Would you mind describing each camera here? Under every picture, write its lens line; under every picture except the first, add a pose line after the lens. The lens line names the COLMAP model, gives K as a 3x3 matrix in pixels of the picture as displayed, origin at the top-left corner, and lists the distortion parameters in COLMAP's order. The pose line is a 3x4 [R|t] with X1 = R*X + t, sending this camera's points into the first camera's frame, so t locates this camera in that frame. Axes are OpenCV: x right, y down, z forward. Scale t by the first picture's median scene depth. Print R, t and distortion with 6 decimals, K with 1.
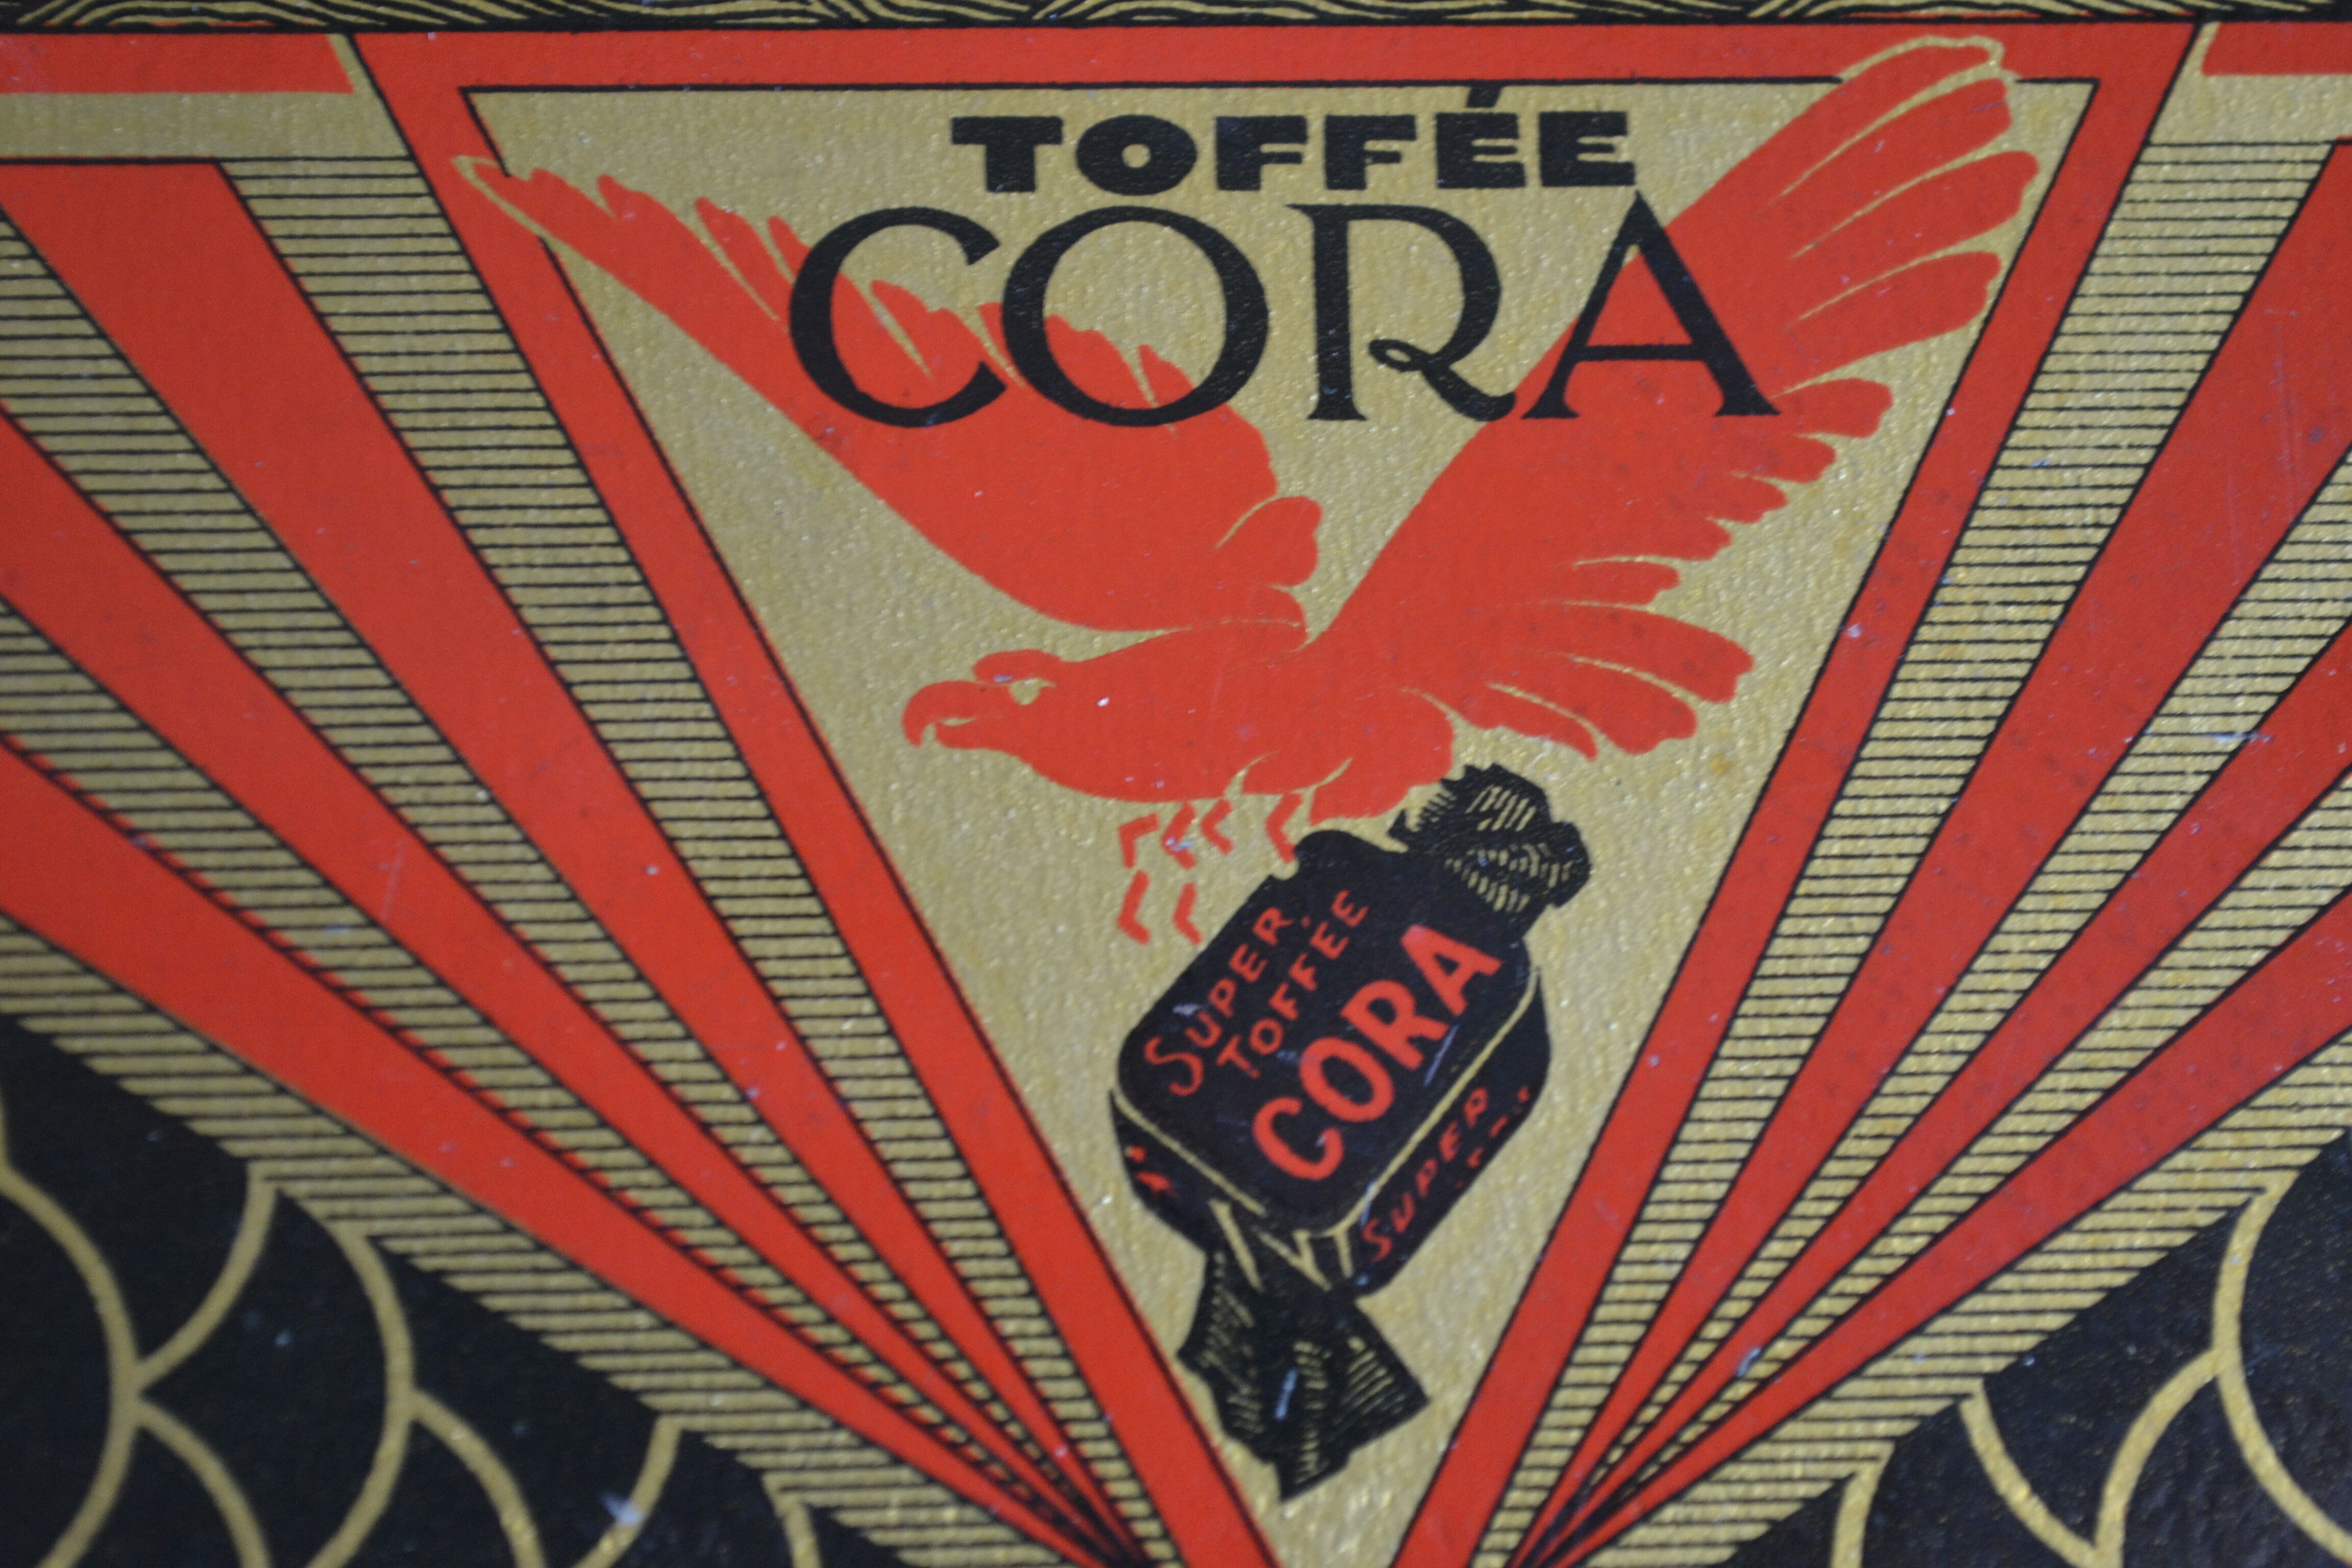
lens RADIAL K [[5127.5, 0, 1176.0], [0, 5127.5, 784.0], [0, 0, 1]] dist [0.050351, -0.173860]
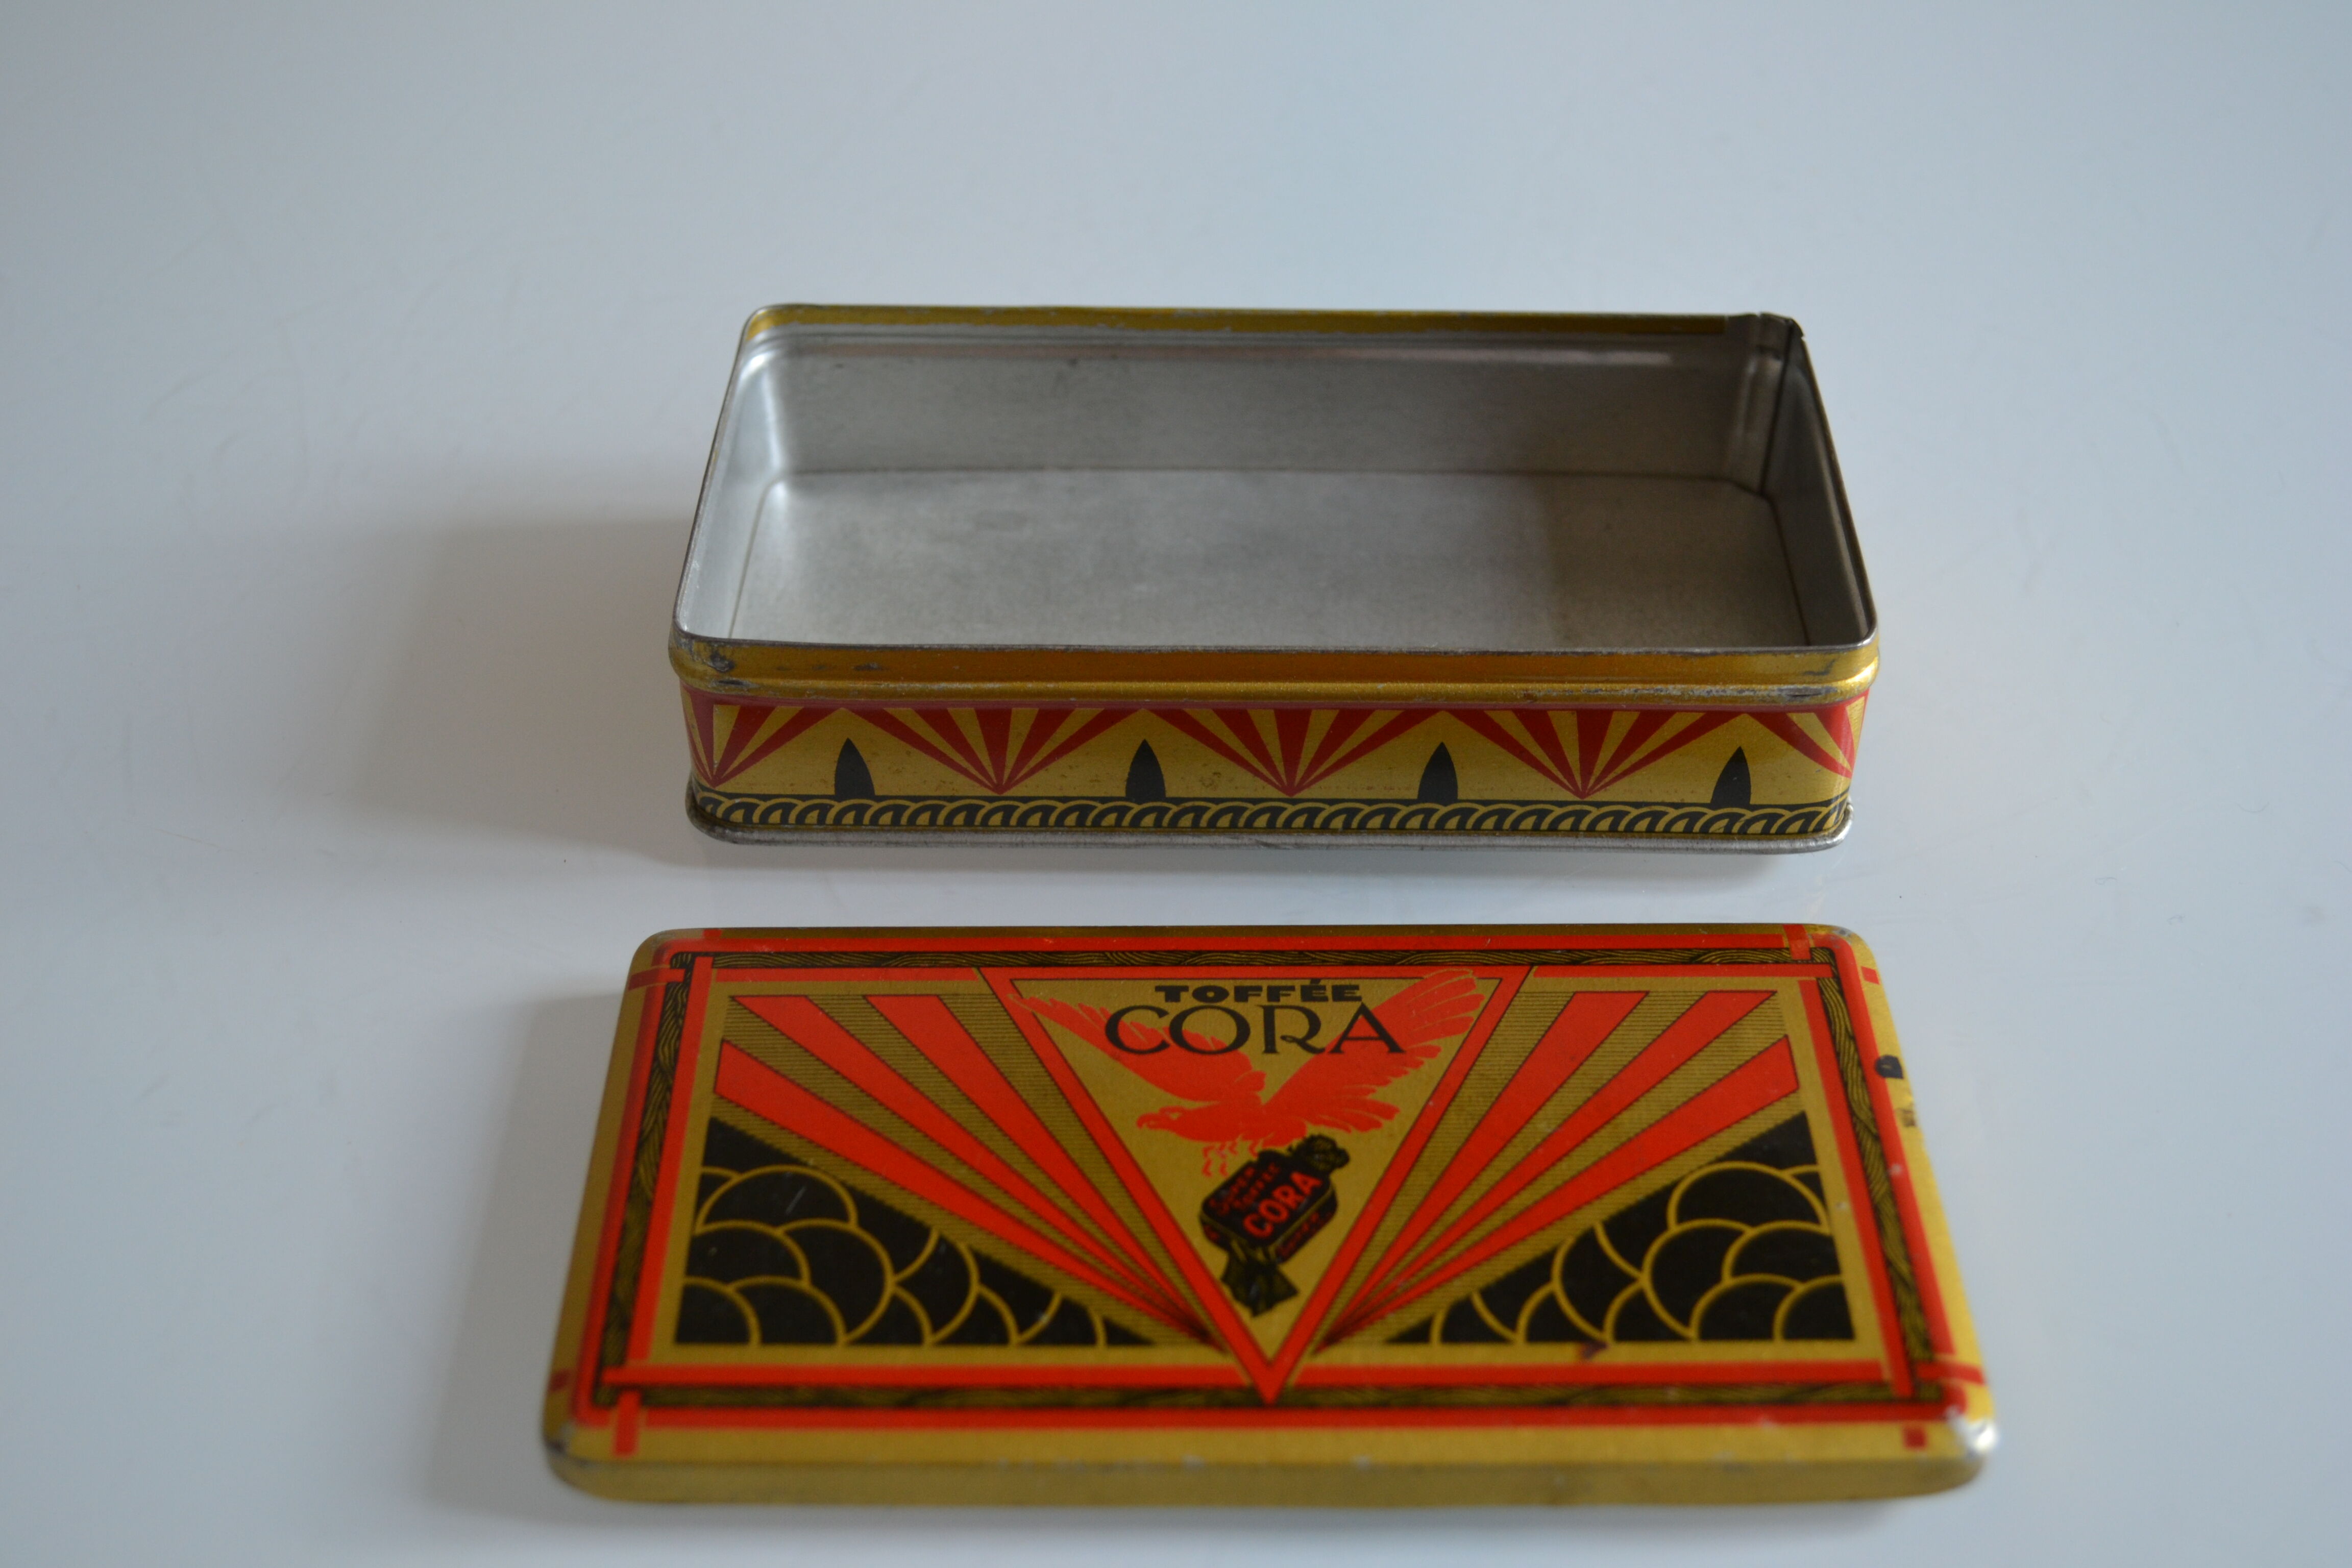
lens RADIAL K [[2779.8, 0, 1176.0], [0, 2779.8, 784.0], [0, 0, 1]] dist [-0.048858, 0.007450]
pose [[0.998127, -0.029021, -0.053861, 0.072913], [-0.009732, 0.793830, -0.608062, 0.889374], [0.060403, 0.607447, 0.792060, -0.526123]]
